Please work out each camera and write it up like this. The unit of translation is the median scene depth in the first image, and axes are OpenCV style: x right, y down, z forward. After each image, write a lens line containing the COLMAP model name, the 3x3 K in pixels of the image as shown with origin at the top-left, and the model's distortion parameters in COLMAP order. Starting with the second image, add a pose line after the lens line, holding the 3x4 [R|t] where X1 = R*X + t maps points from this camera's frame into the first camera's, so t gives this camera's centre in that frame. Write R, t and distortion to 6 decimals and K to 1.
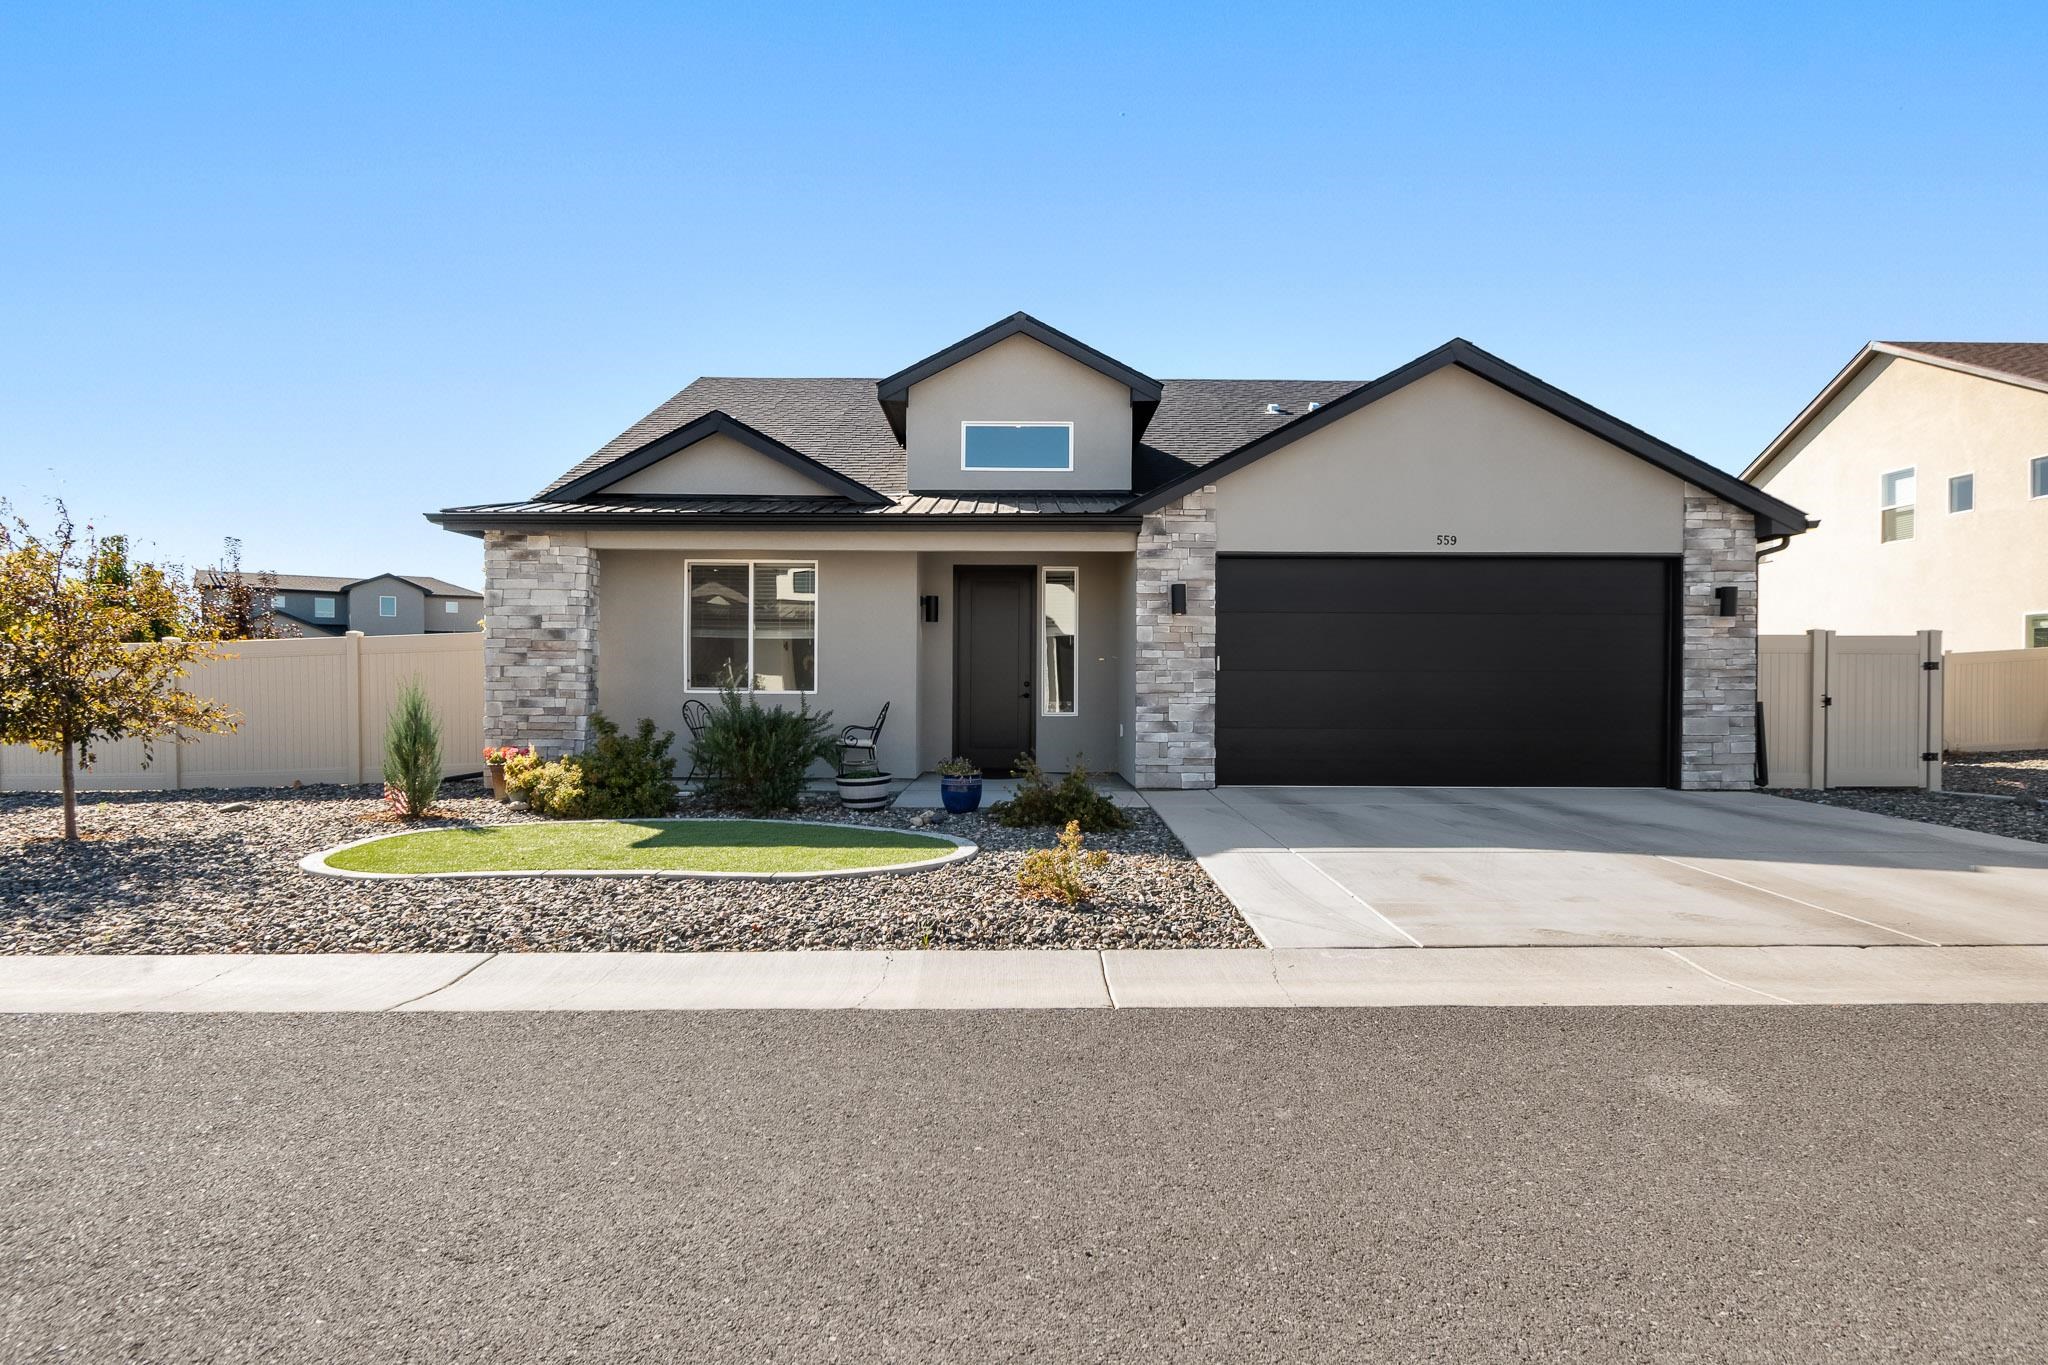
lens RADIAL K [[1042.6, 0, 1027.4], [0, 1042.6, 689.5], [0, 0, 1]] dist [0.004649, 0.000191]
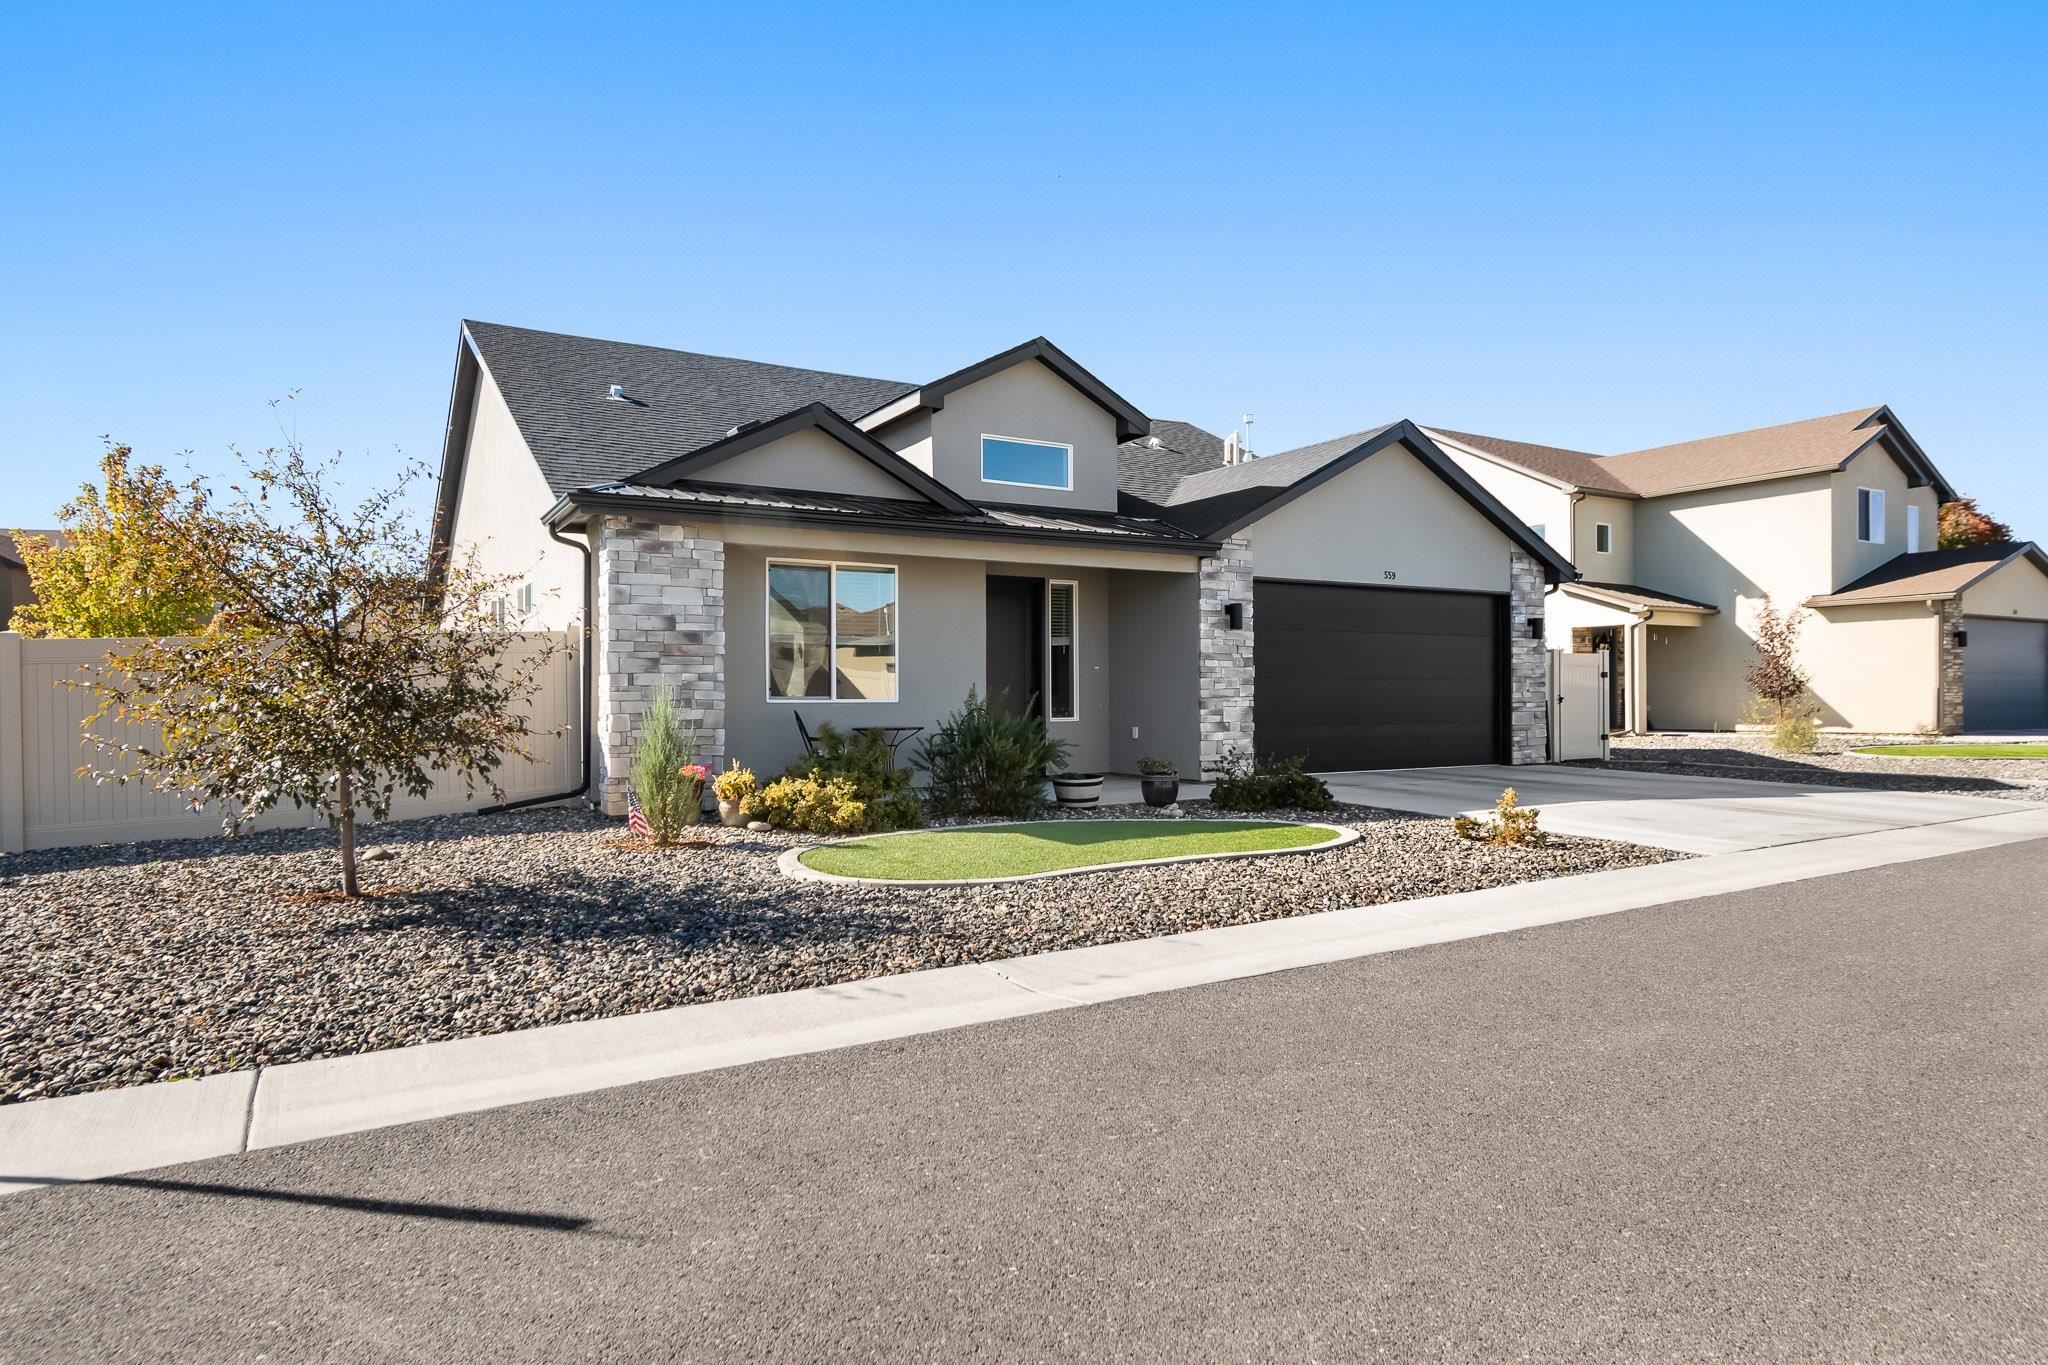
lens RADIAL K [[1142.2, 0, 1020.2], [0, 1142.2, 678.5], [0, 0, 1]] dist [-0.000132, 0.001575]
pose [[0.869720, -0.000471, 0.493545, -0.679143], [0.008558, 0.999864, -0.014126, -0.001826], [-0.493471, 0.016509, 0.869605, 0.016337]]
